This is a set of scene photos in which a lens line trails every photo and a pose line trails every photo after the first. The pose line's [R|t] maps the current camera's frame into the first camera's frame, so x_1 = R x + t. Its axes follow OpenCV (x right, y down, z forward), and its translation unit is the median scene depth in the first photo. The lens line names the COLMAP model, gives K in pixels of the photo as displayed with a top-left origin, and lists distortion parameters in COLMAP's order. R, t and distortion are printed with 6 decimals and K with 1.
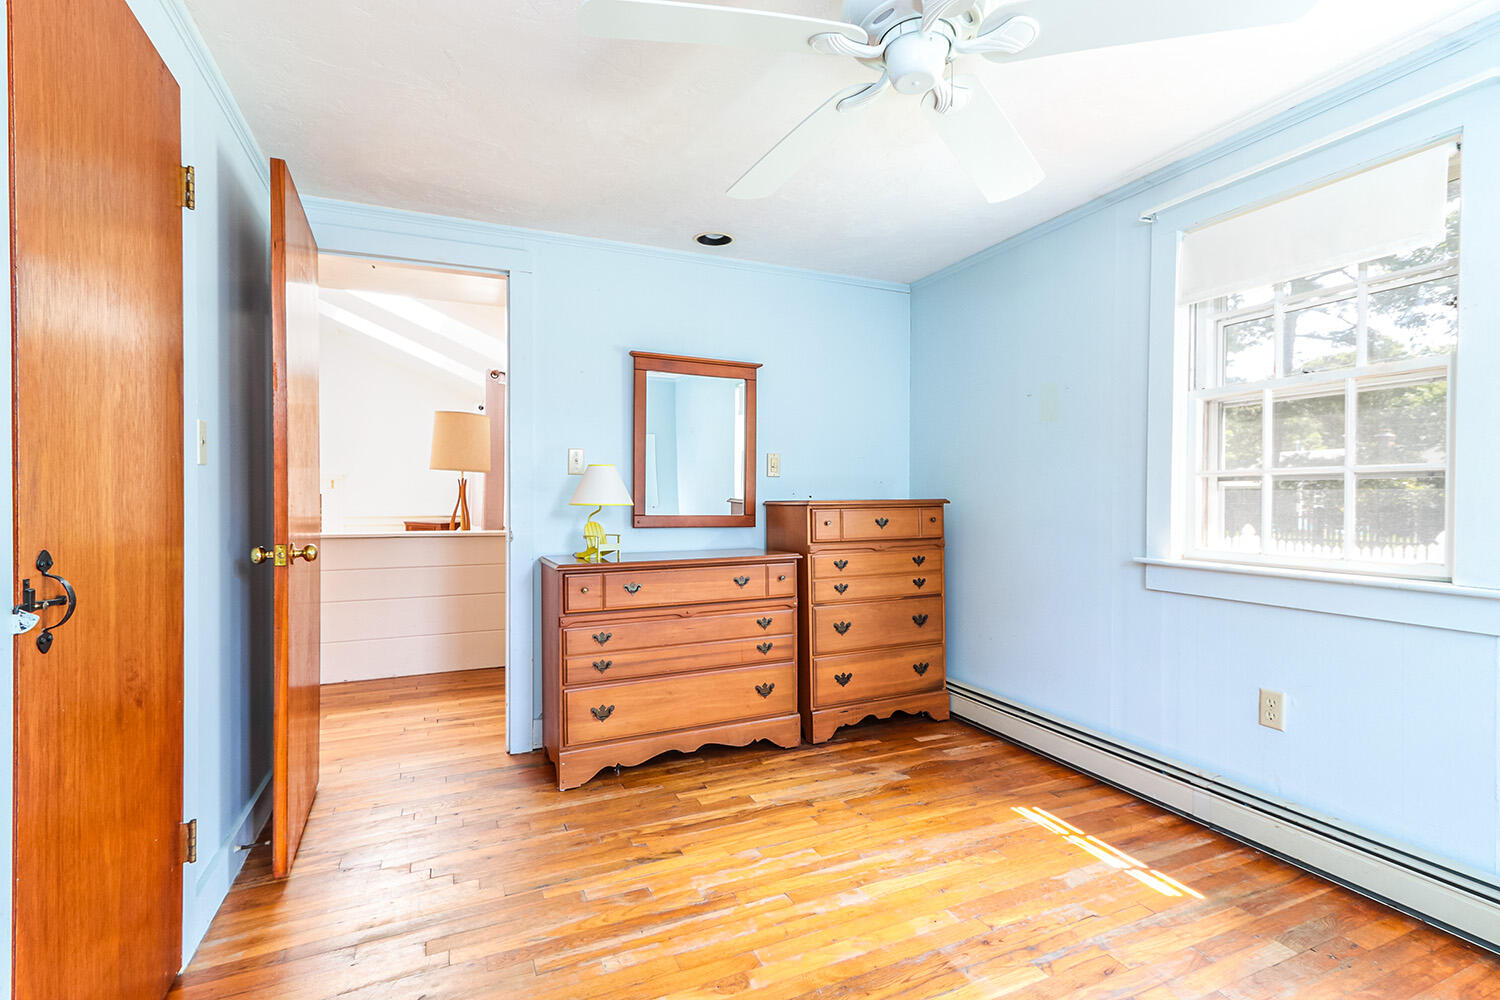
lens RADIAL K [[681.2, 0, 743.9], [0, 681.2, 502.7], [0, 0, 1]] dist [0.012827, -0.000221]
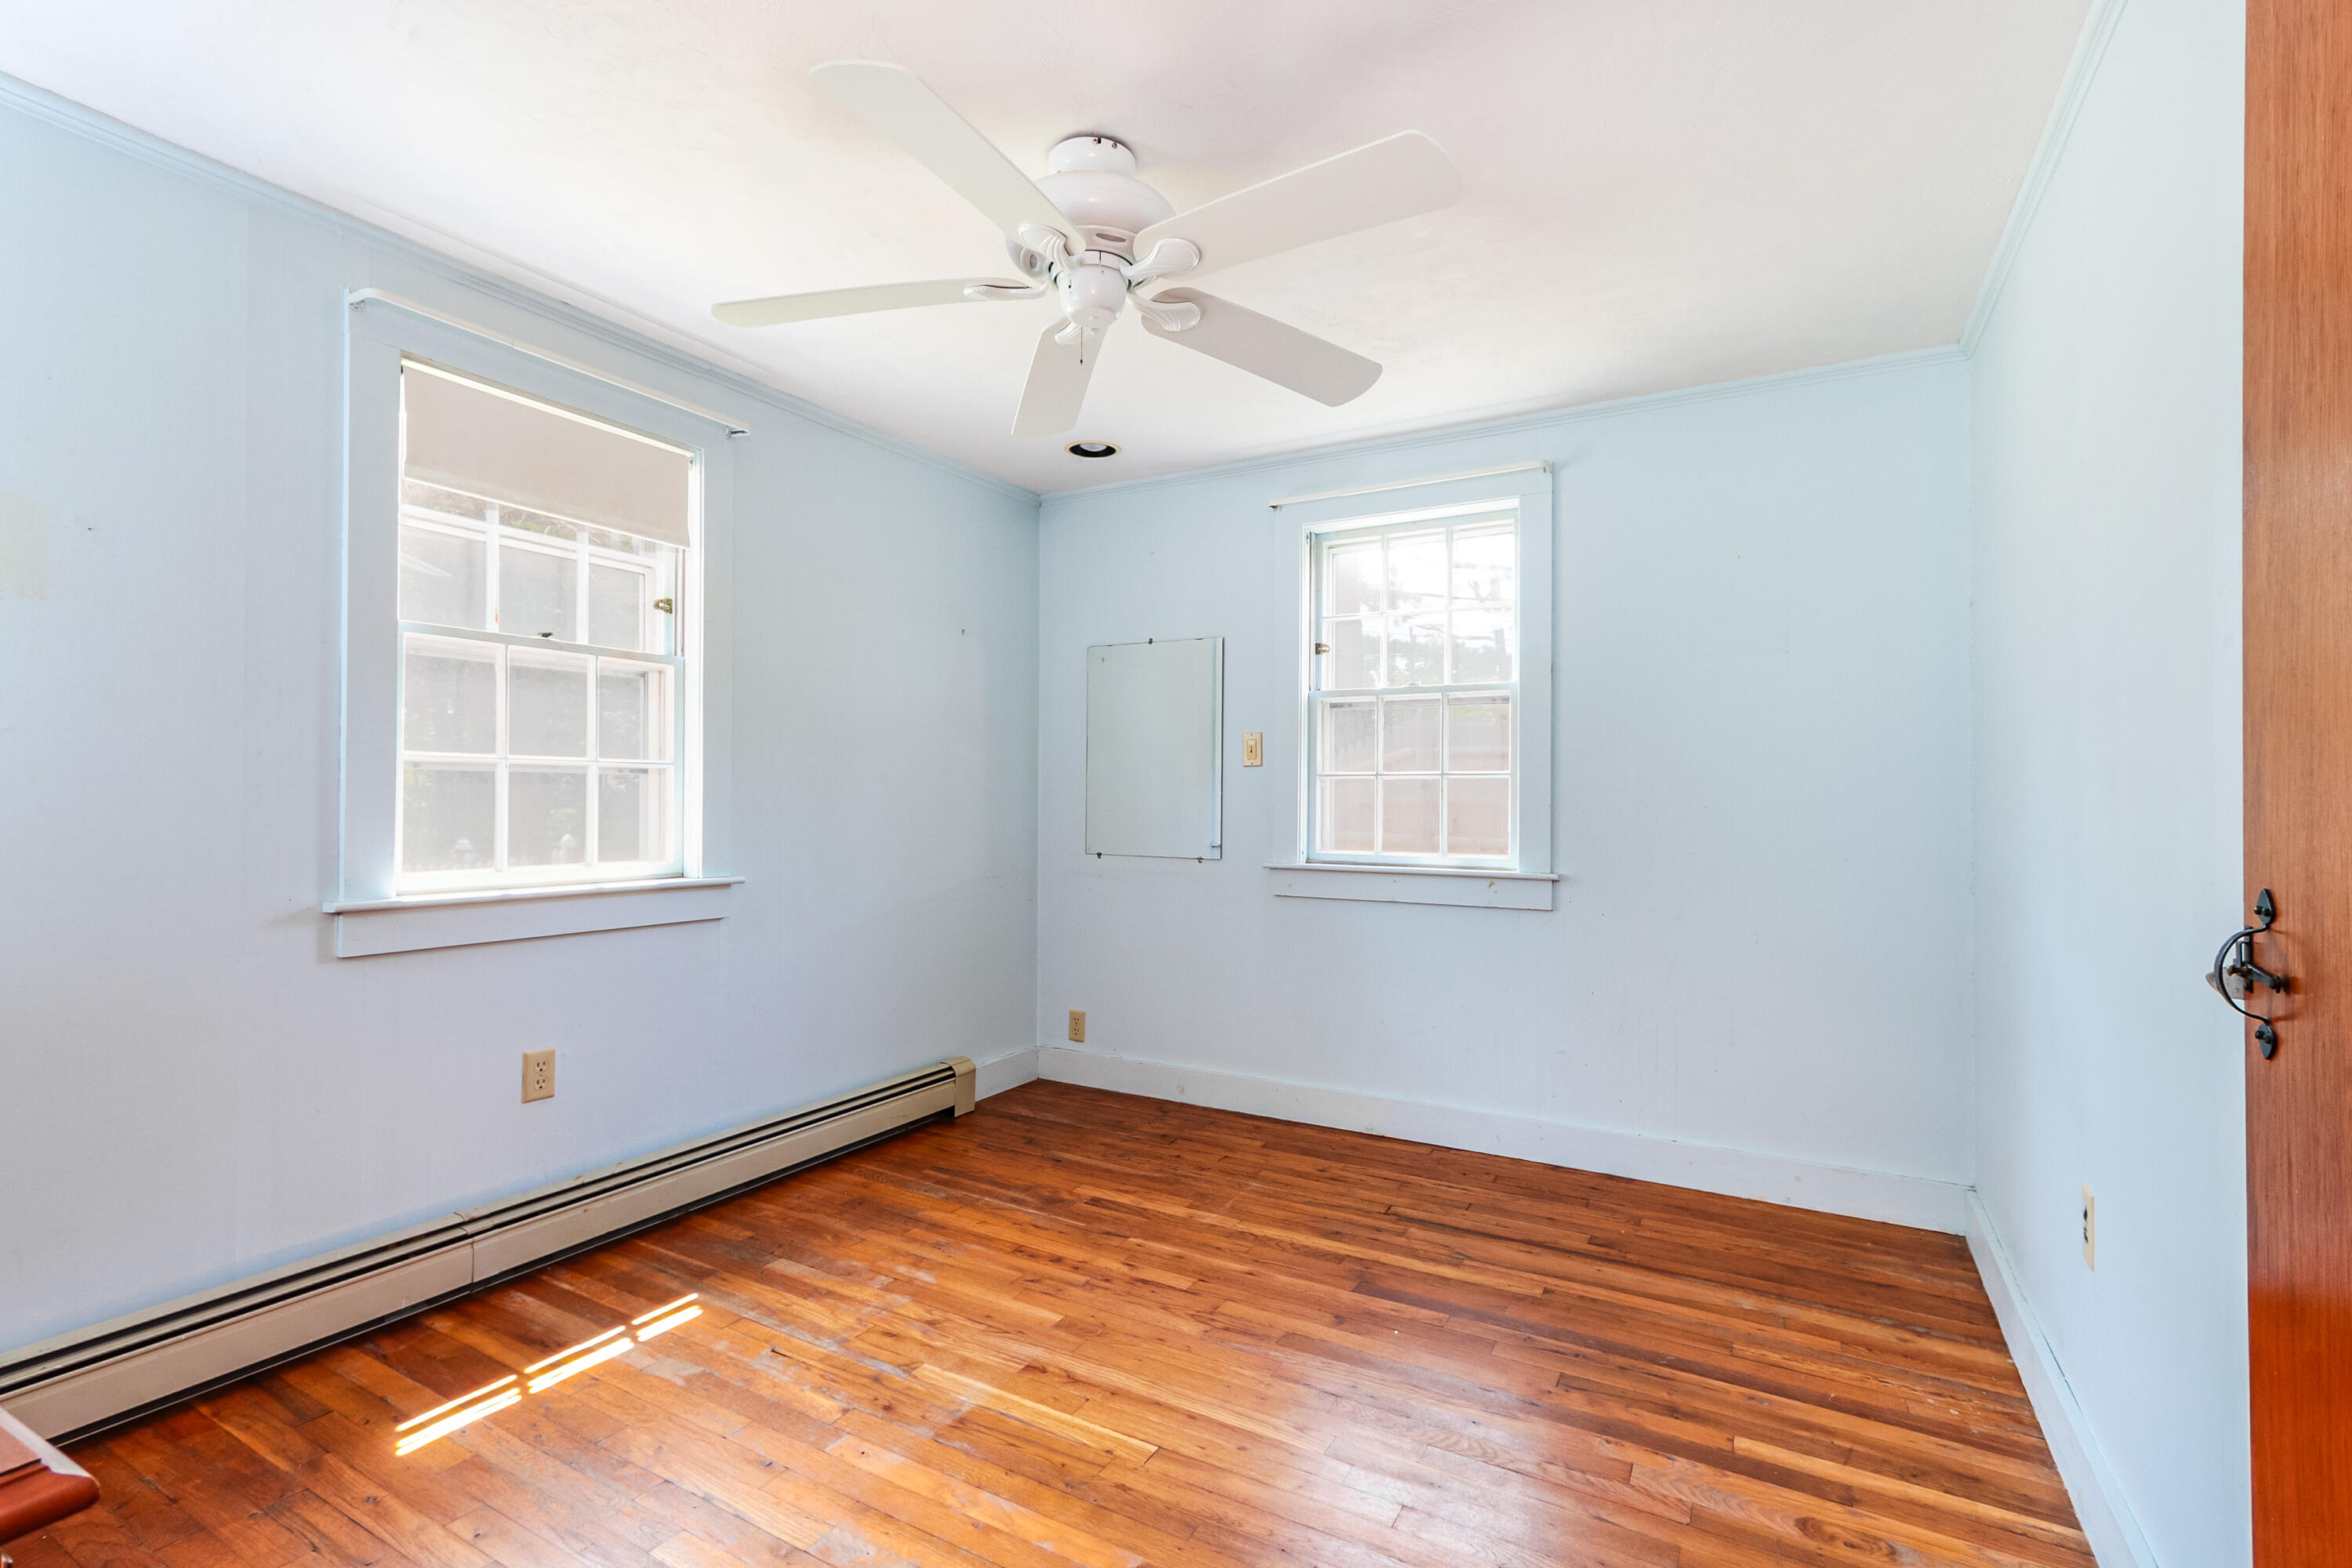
lens RADIAL K [[1068.1, 0, 1166.5], [0, 1068.1, 788.2], [0, 0, 1]] dist [0.012827, -0.000221]
pose [[-0.597175, 0.003988, 0.802101, -0.591195], [0.000990, 0.999991, -0.004235, -0.008064], [-0.802110, -0.001735, -0.597174, 1.157002]]
